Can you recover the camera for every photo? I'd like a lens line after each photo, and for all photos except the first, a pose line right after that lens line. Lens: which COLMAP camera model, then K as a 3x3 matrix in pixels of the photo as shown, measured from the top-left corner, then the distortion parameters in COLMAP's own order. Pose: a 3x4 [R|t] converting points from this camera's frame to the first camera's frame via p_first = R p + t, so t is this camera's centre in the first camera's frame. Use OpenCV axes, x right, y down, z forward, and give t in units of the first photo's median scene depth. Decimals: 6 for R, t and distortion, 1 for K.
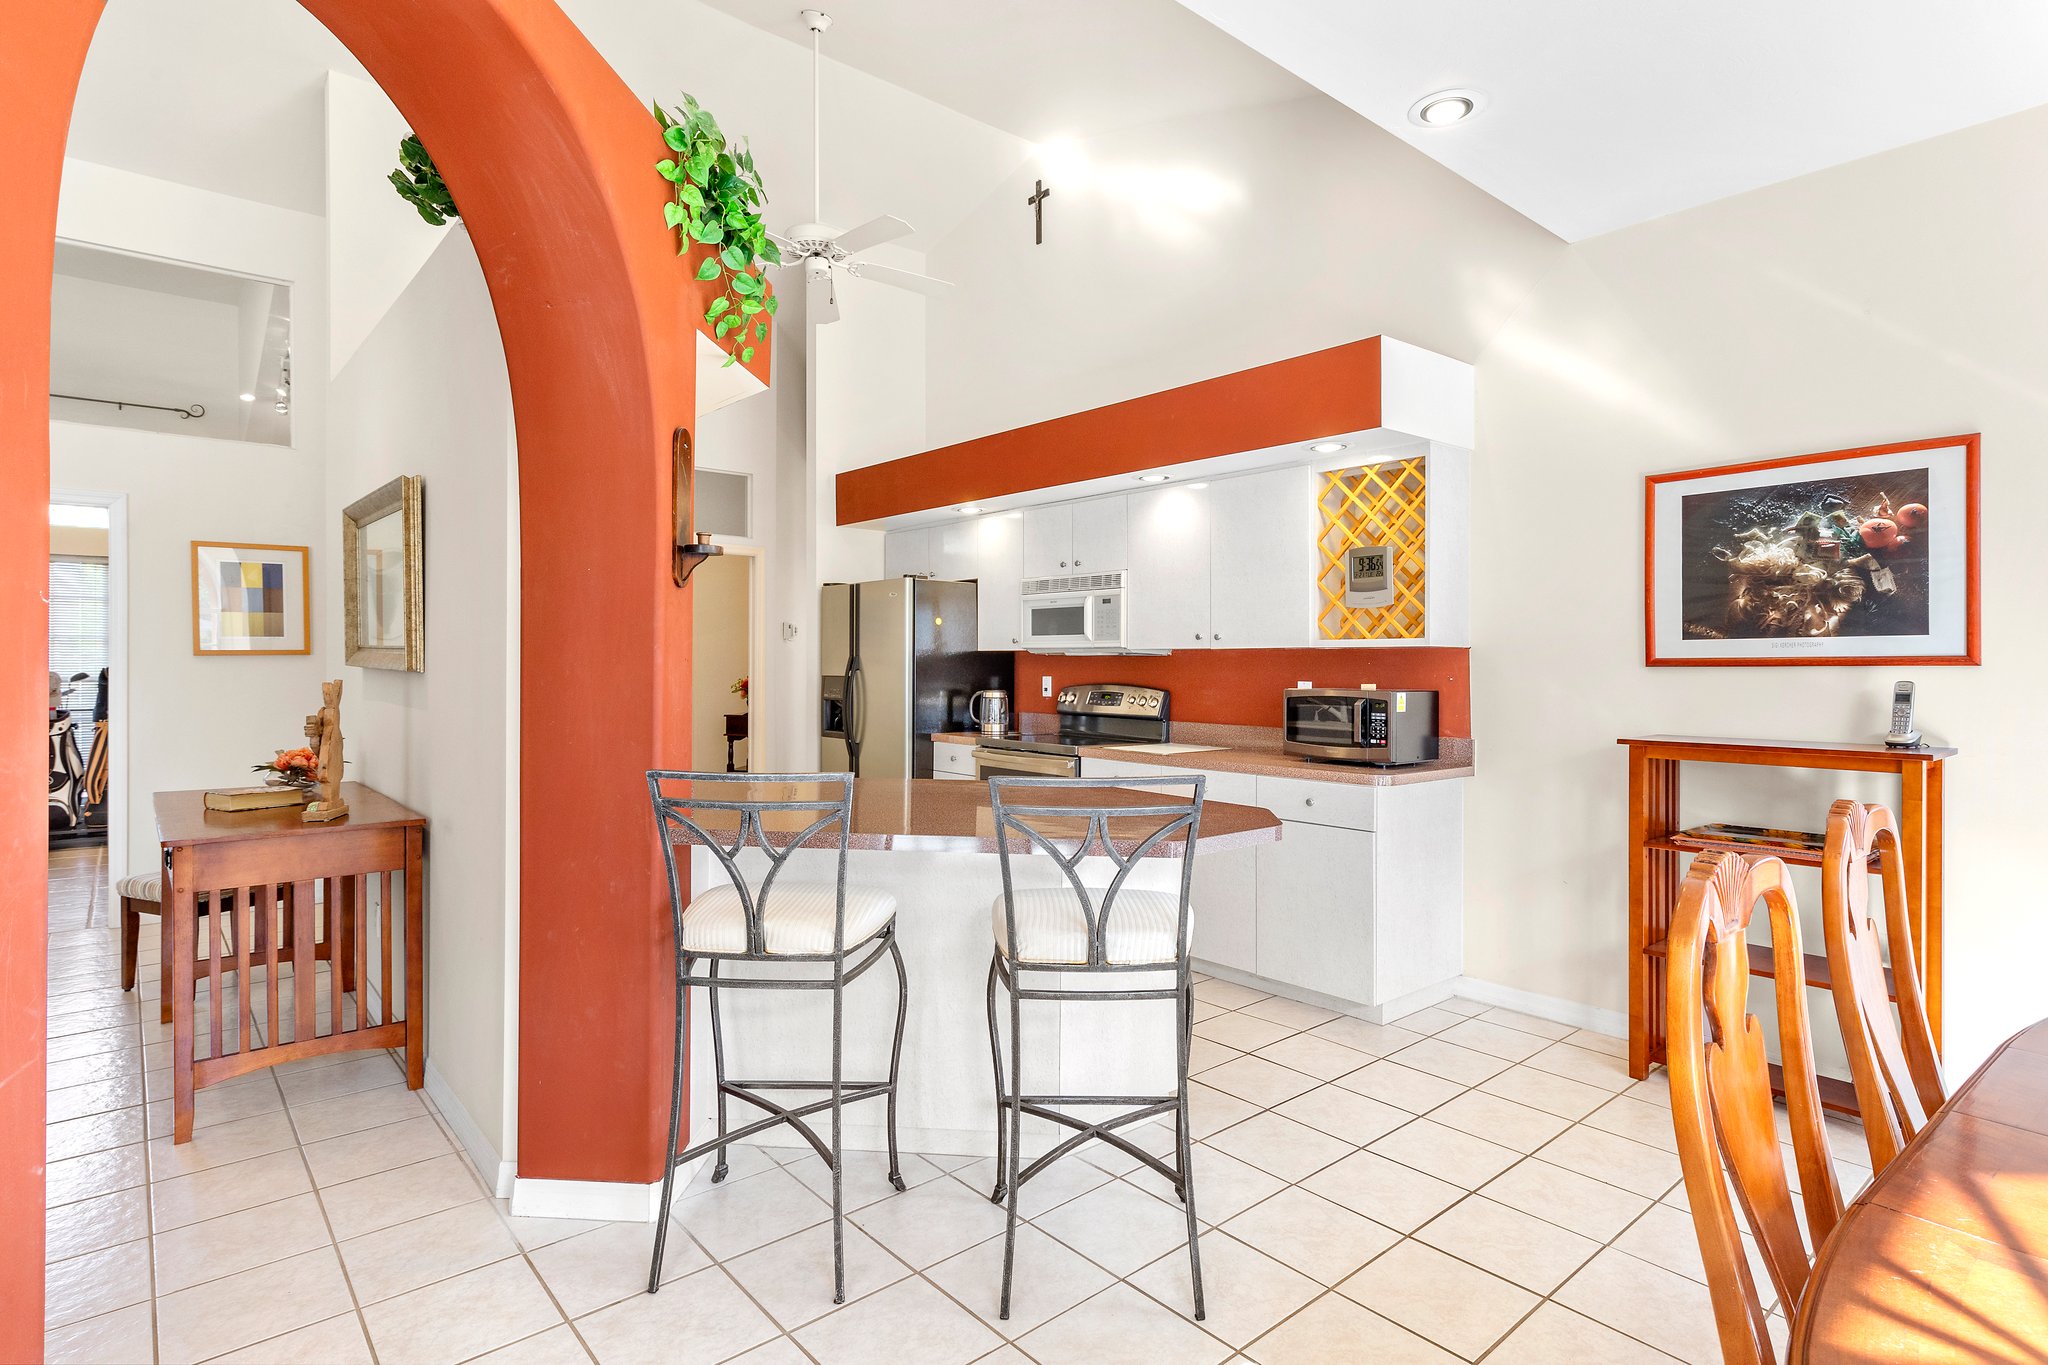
lens RADIAL K [[1061.0, 0, 1025.4], [0, 1061.0, 668.8], [0, 0, 1]] dist [0.008691, 0.000074]
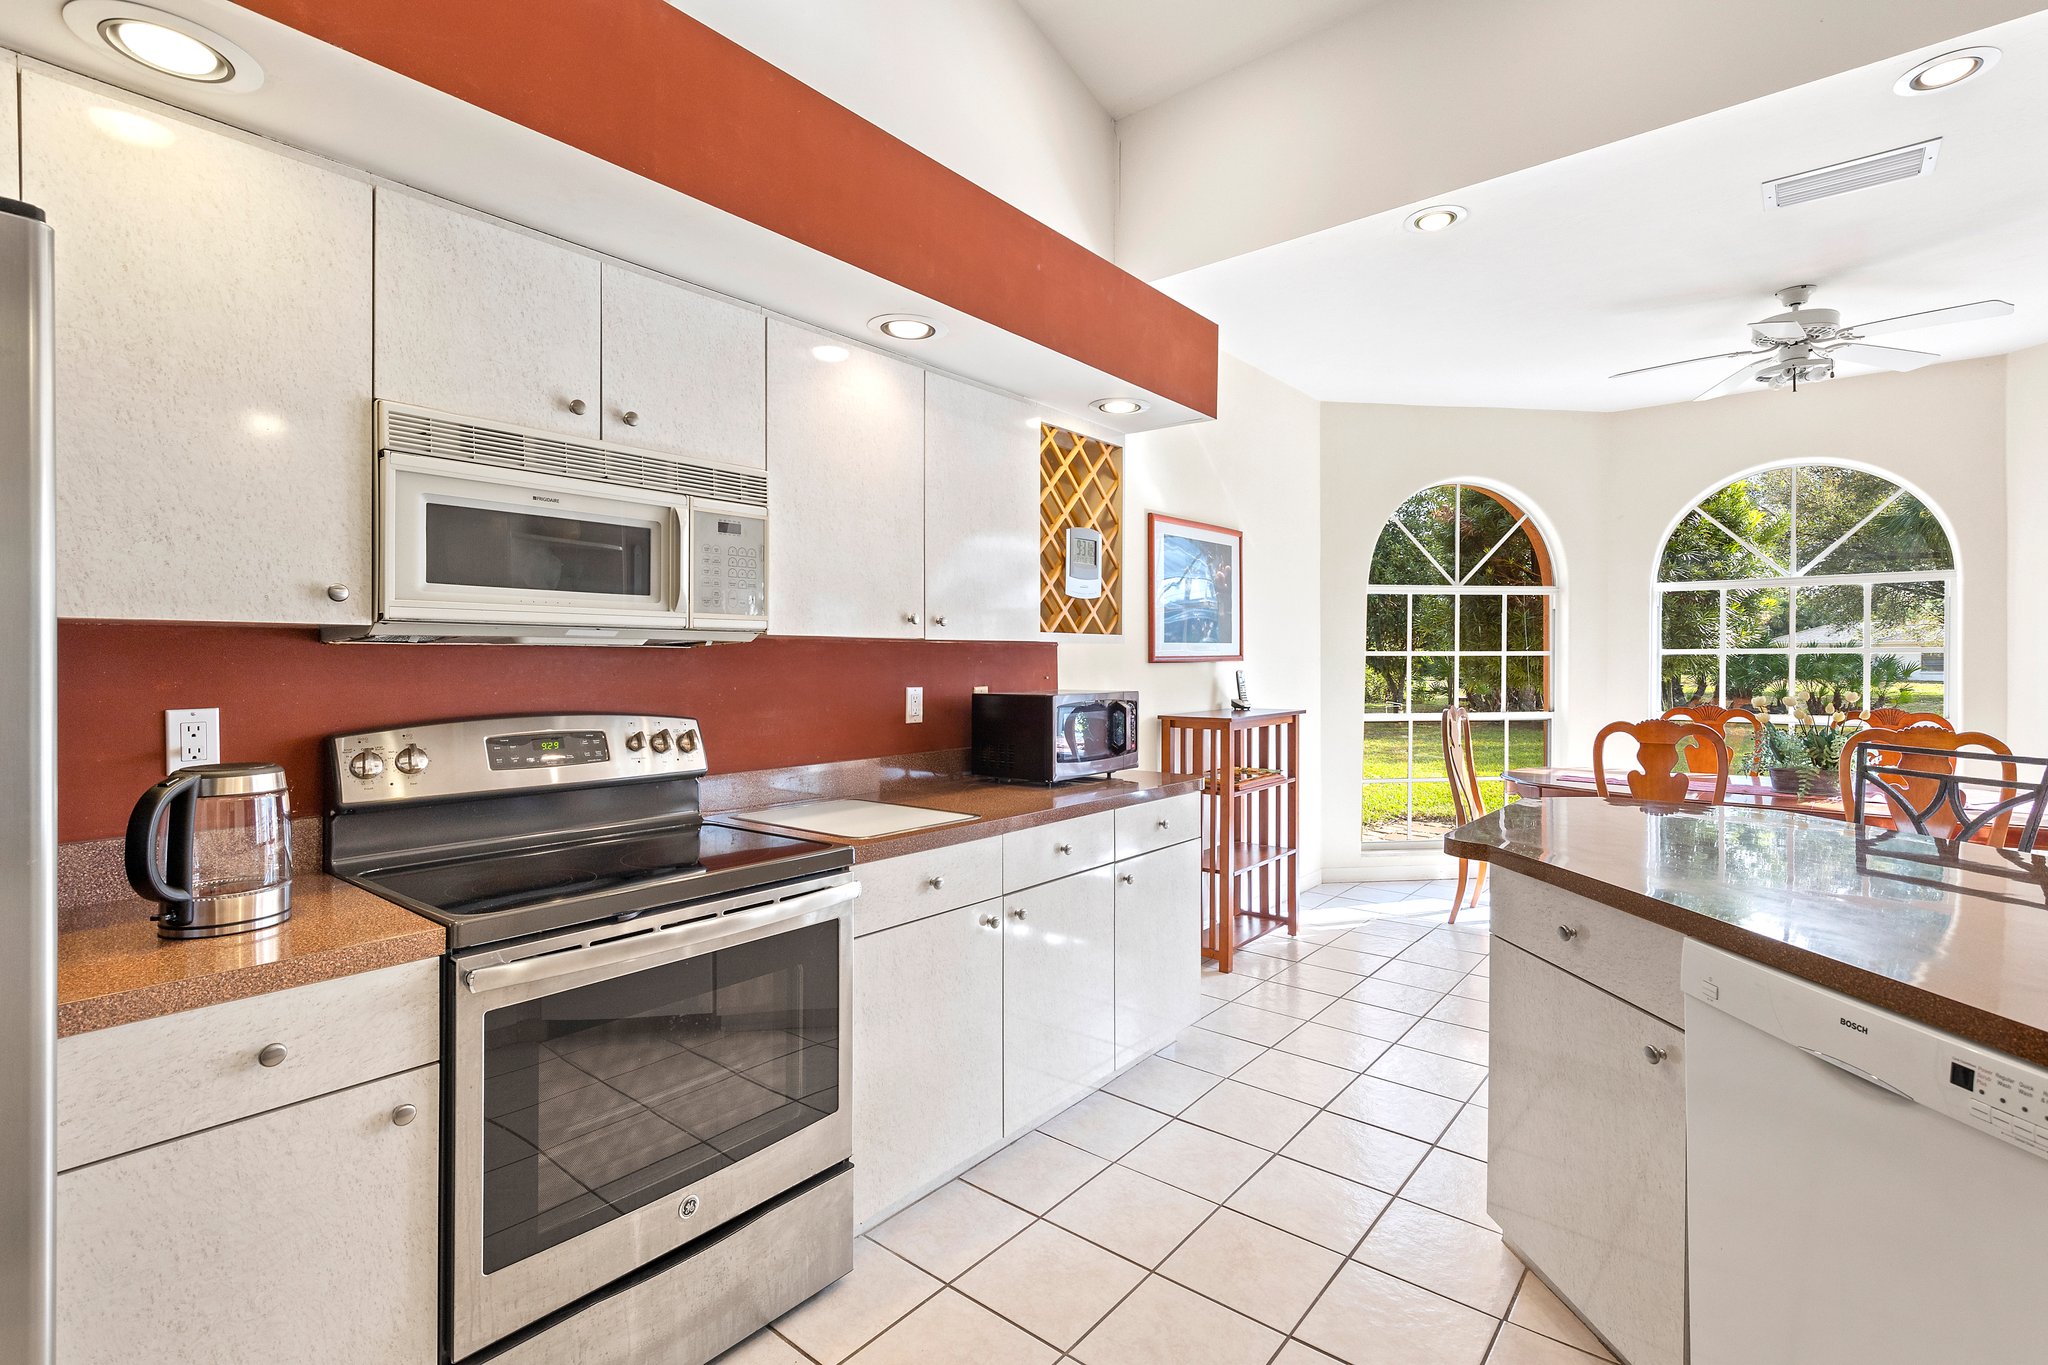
lens RADIAL K [[934.9, 0, 1024.6], [0, 934.9, 667.5], [0, 0, 1]] dist [0.011846, -0.000585]
pose [[-0.174205, -0.006959, 0.984685, -0.343299], [0.010250, 0.999908, 0.008880, -0.006299], [-0.984656, 0.011640, -0.174118, 0.954126]]
